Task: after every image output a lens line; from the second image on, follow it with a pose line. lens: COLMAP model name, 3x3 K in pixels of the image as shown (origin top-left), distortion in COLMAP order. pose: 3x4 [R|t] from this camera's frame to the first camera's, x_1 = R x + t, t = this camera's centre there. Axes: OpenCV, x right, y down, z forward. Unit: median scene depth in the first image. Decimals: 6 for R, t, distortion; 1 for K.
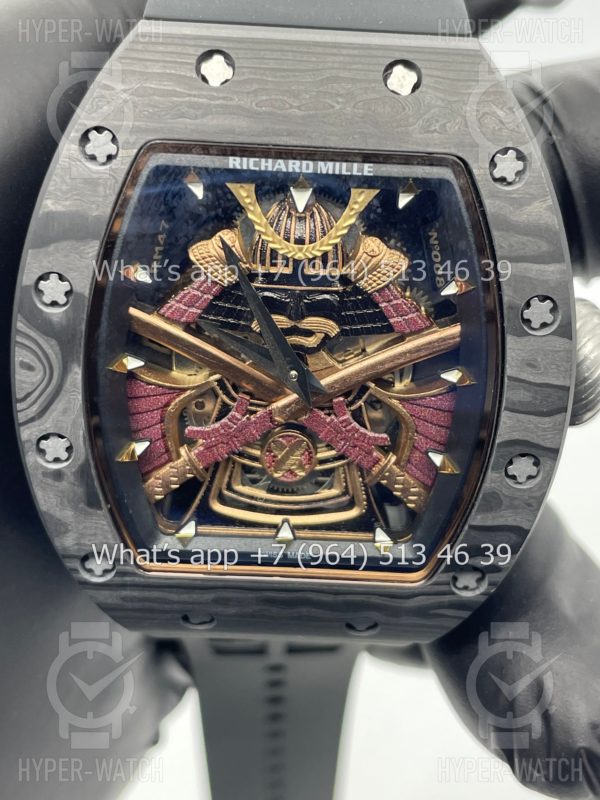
lens RADIAL K [[1266.9, 0, 304.0], [0, 1266.9, 391.4], [0, 0, 1]] dist [0.100697, 0.000000]
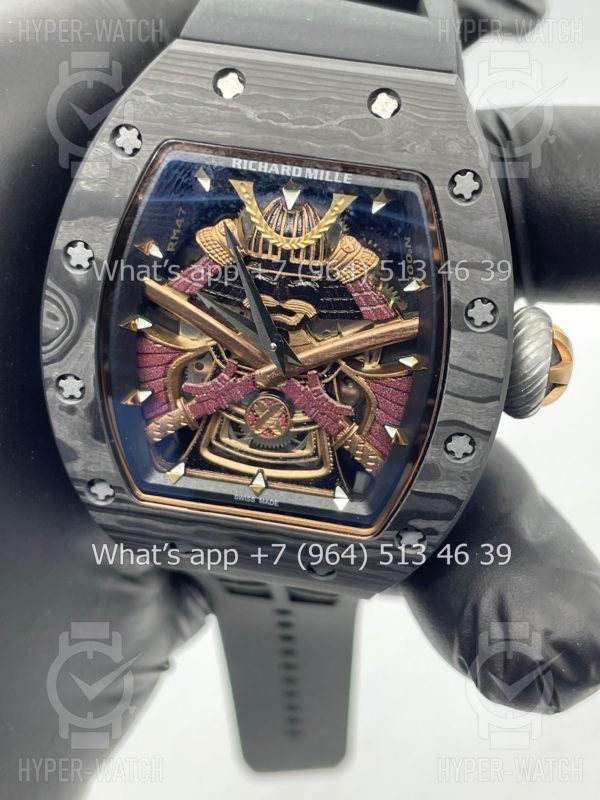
lens RADIAL K [[1266.9, 0, 306.8], [0, 1266.9, 395.7], [0, 0, 1]] dist [0.100697, 0.000000]
pose [[0.988276, 0.102420, -0.113228, 0.162691], [-0.103379, 0.994639, -0.002608, 0.032722], [0.112354, 0.014283, 0.993566, -0.171879]]
